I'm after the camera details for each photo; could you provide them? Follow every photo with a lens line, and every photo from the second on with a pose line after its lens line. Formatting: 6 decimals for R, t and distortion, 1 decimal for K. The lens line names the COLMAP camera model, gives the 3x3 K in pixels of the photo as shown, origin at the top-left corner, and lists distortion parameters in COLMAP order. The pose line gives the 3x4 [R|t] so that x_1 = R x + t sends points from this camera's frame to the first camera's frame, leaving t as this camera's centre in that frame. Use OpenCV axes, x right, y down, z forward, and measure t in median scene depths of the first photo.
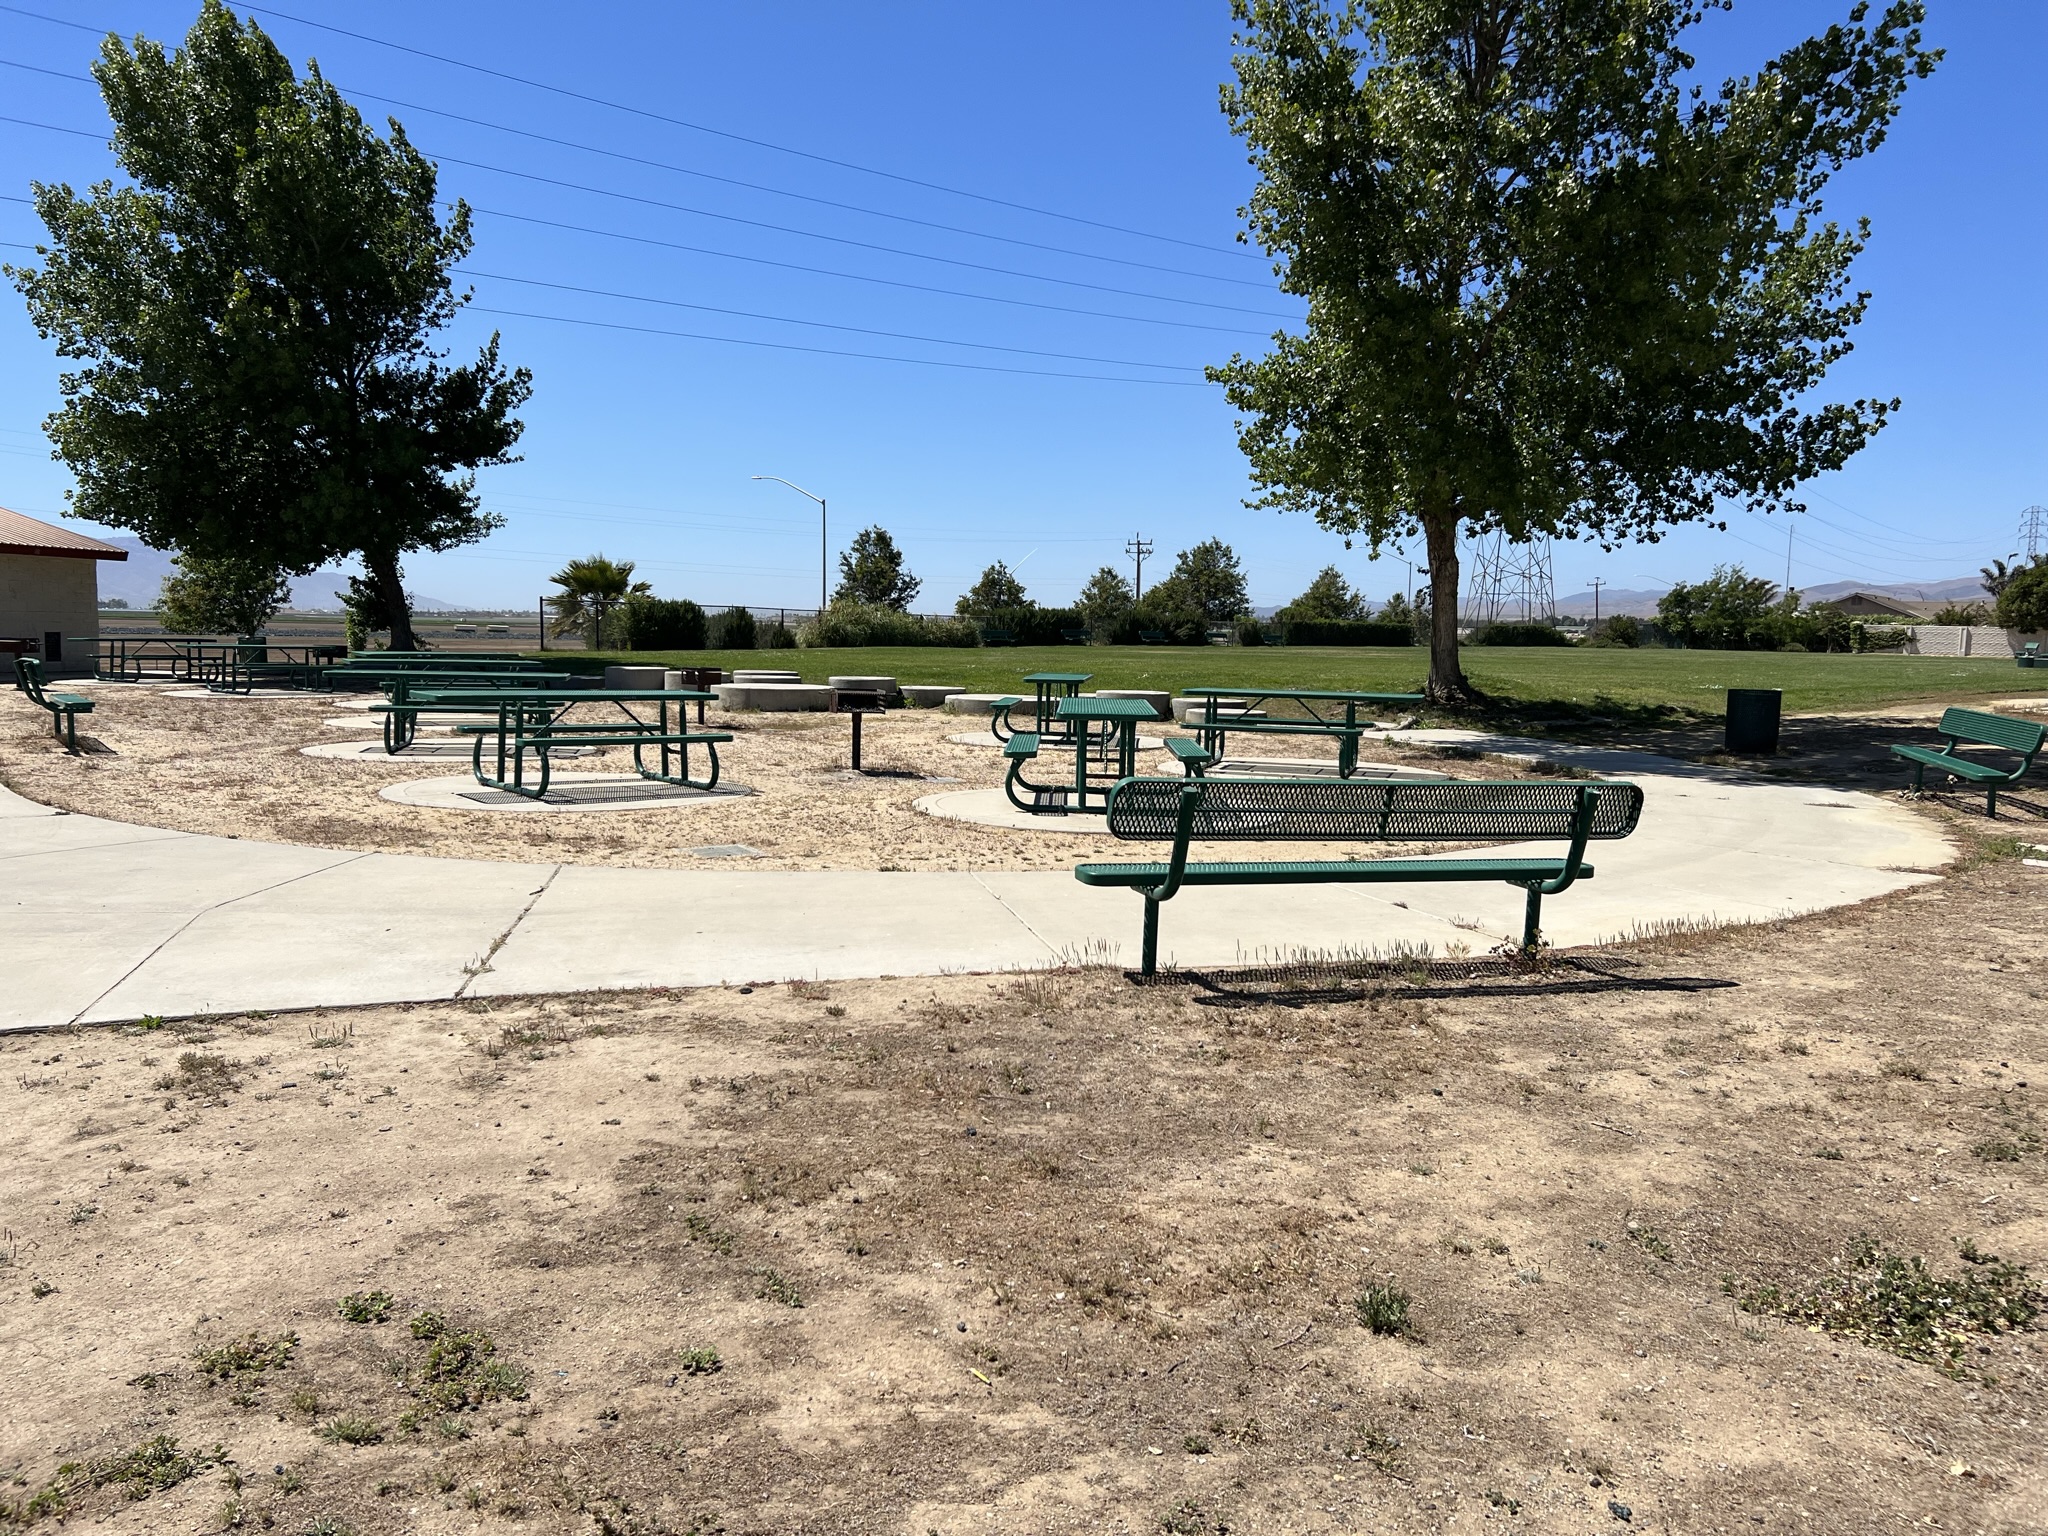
lens RADIAL K [[1531.8, 0, 1024.0], [0, 1531.8, 768.0], [0, 0, 1]] dist [0.091582, -0.154899]
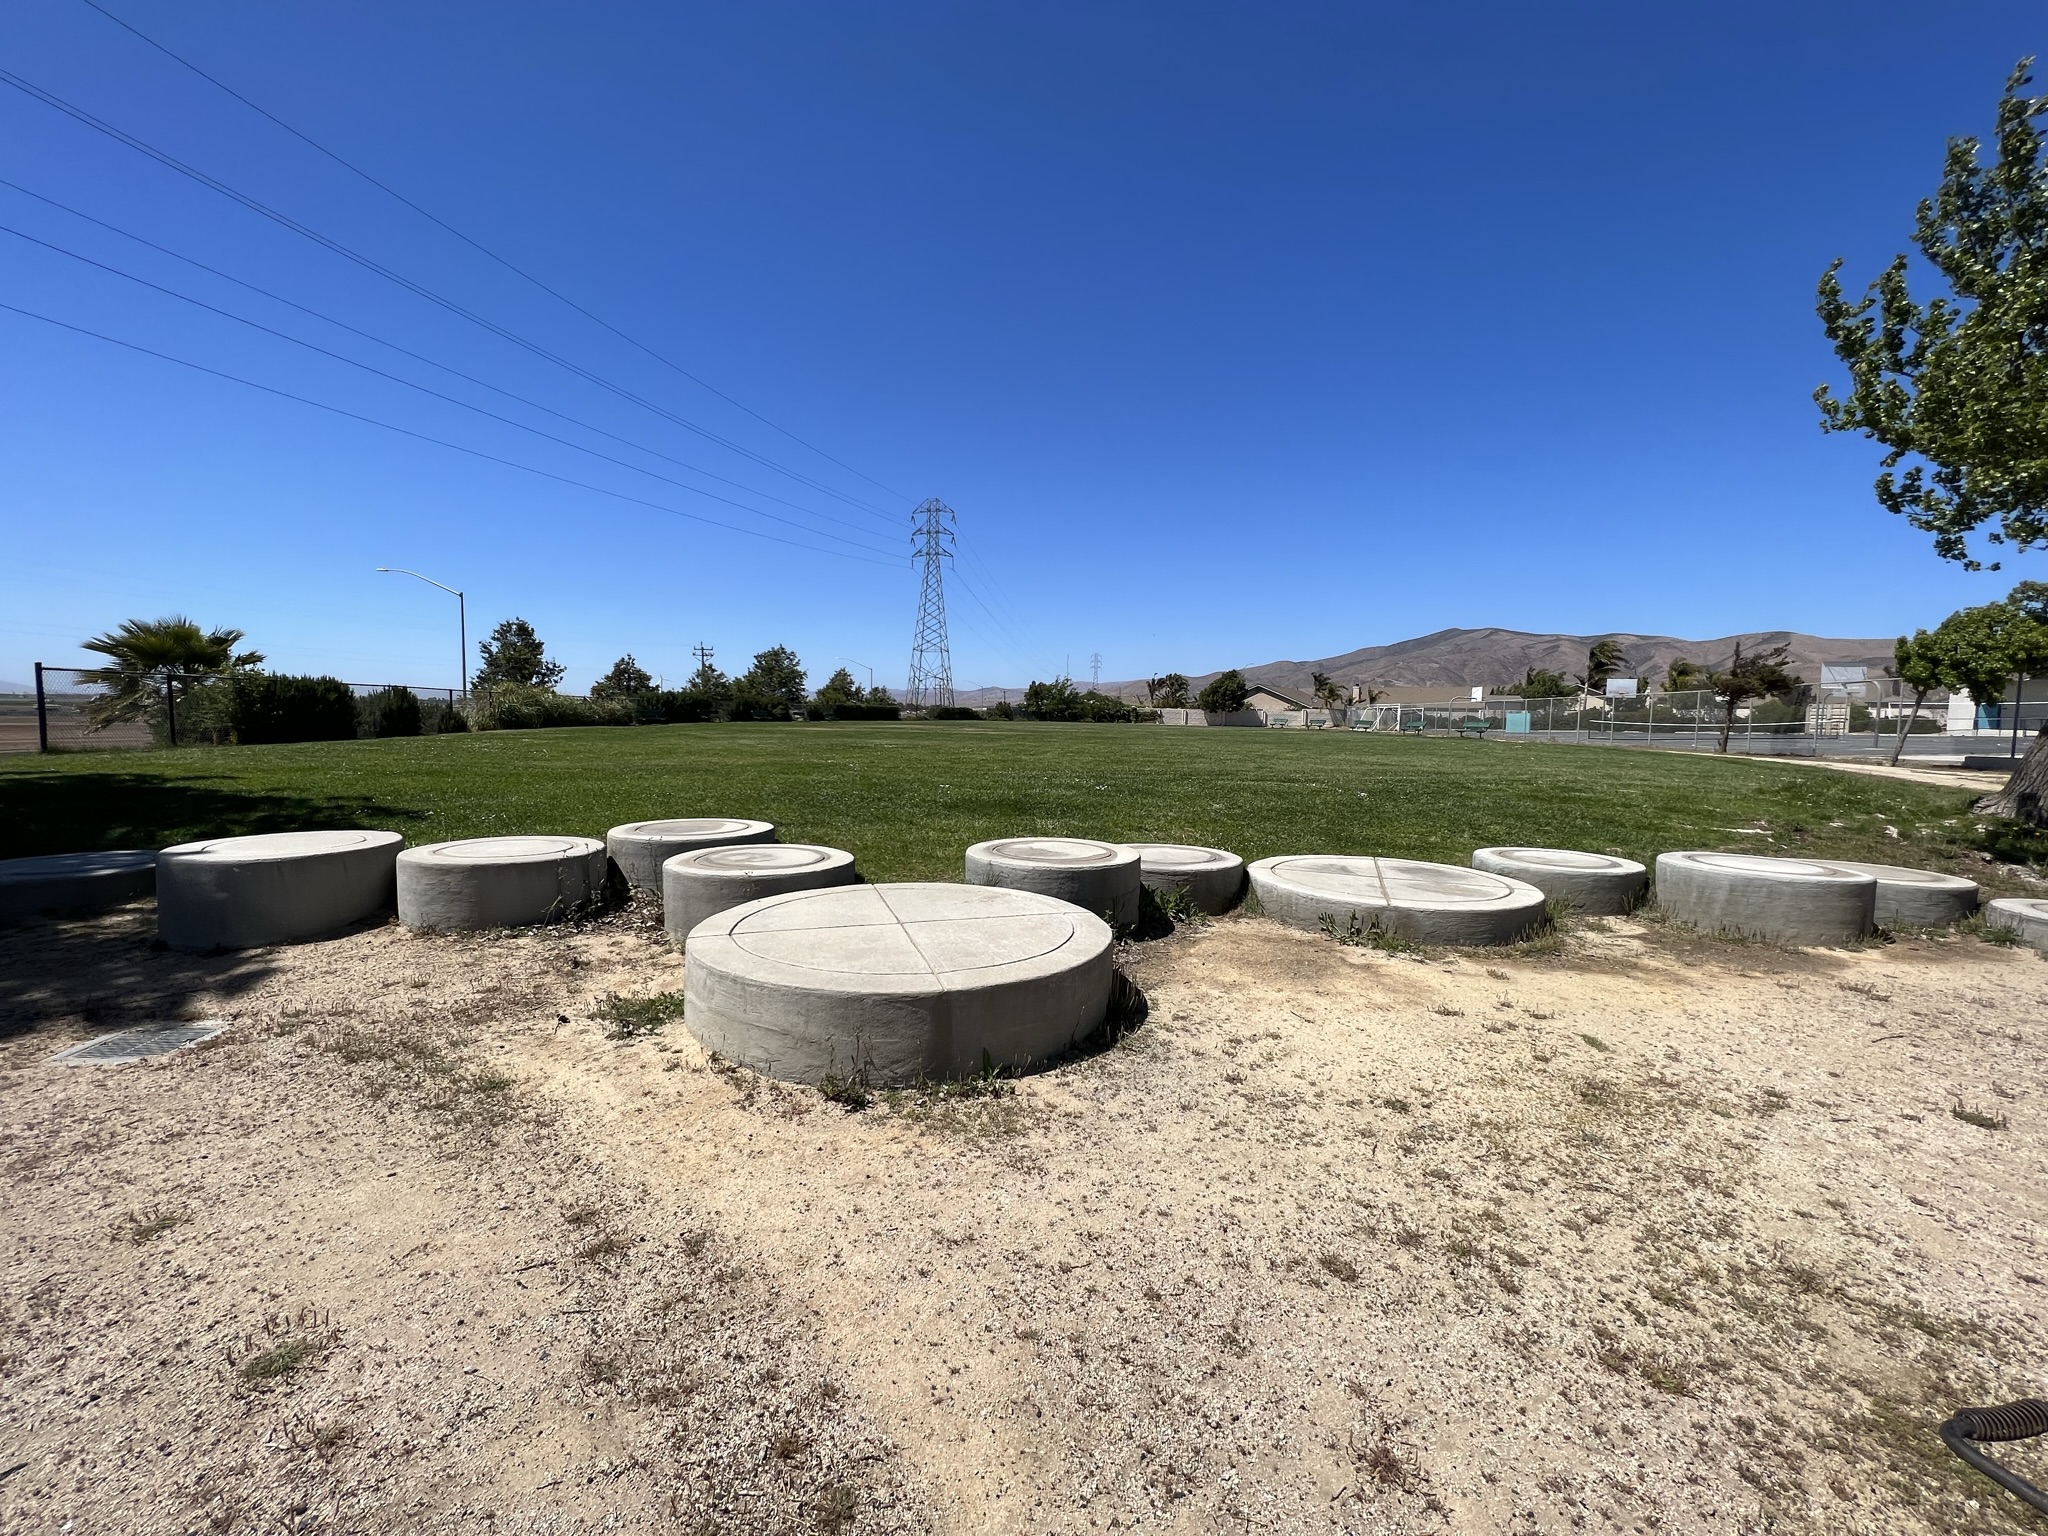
lens RADIAL K [[842.5, 0, 1024.0], [0, 842.5, 768.0], [0, 0, 1]] dist [0.000137, 0.000040]
pose [[0.875297, -0.032612, 0.482484, -0.072538], [0.041628, 0.999101, -0.007988, -0.027237], [-0.481790, 0.027076, 0.875868, 0.280693]]
